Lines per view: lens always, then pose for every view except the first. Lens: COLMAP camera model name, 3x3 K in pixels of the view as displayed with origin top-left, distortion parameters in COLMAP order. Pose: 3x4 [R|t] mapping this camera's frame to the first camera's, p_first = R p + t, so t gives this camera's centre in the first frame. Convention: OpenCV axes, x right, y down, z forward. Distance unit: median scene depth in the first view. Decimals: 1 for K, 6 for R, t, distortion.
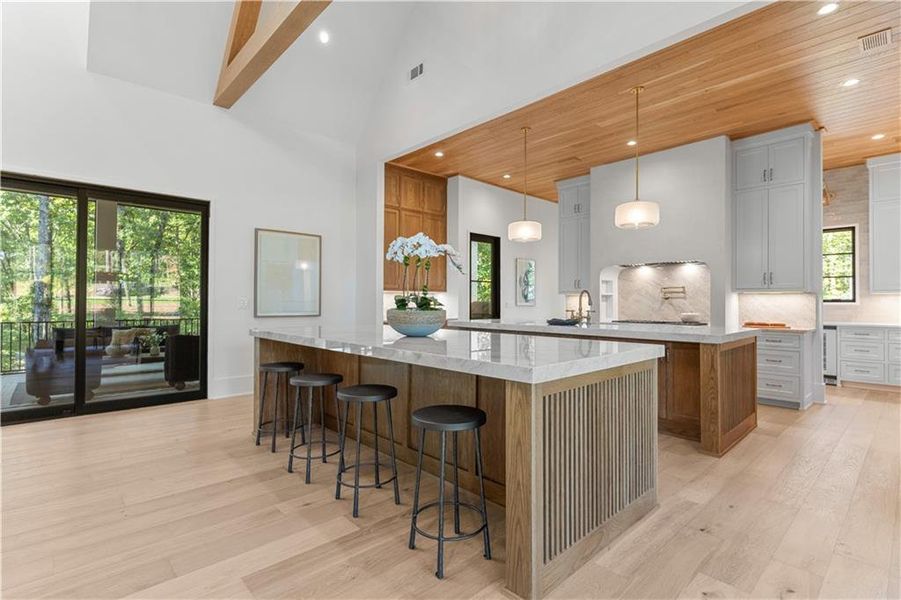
lens RADIAL K [[429.6, 0, 449.8], [0, 429.6, 296.4], [0, 0, 1]] dist [-0.002722, 0.000254]
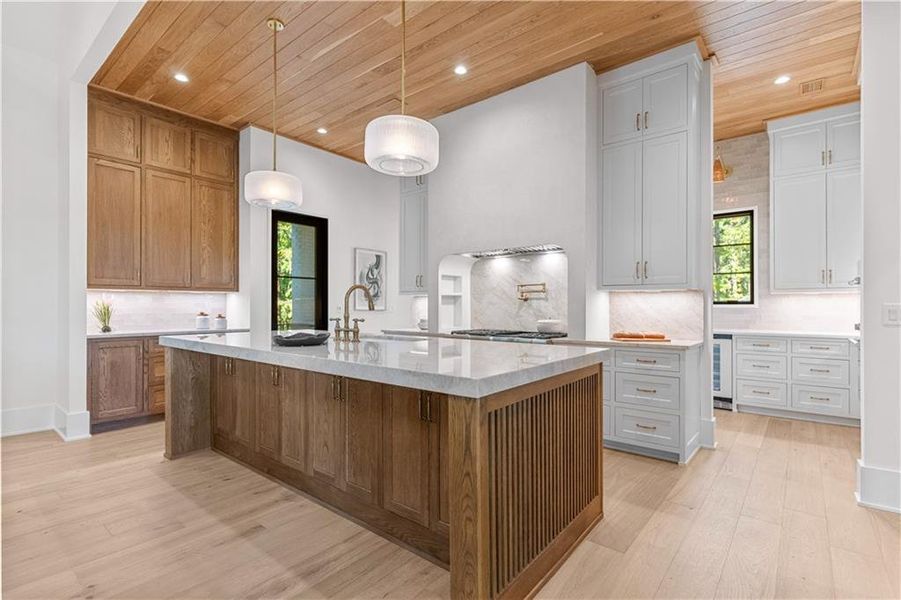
lens RADIAL K [[429.6, 0, 449.9], [0, 429.6, 304.9], [0, 0, 1]] dist [-0.002722, 0.000254]
pose [[0.989836, -0.004018, 0.142158, 0.281066], [0.002621, 0.999946, 0.010012, 0.005898], [-0.142191, -0.009537, 0.989793, 0.298703]]
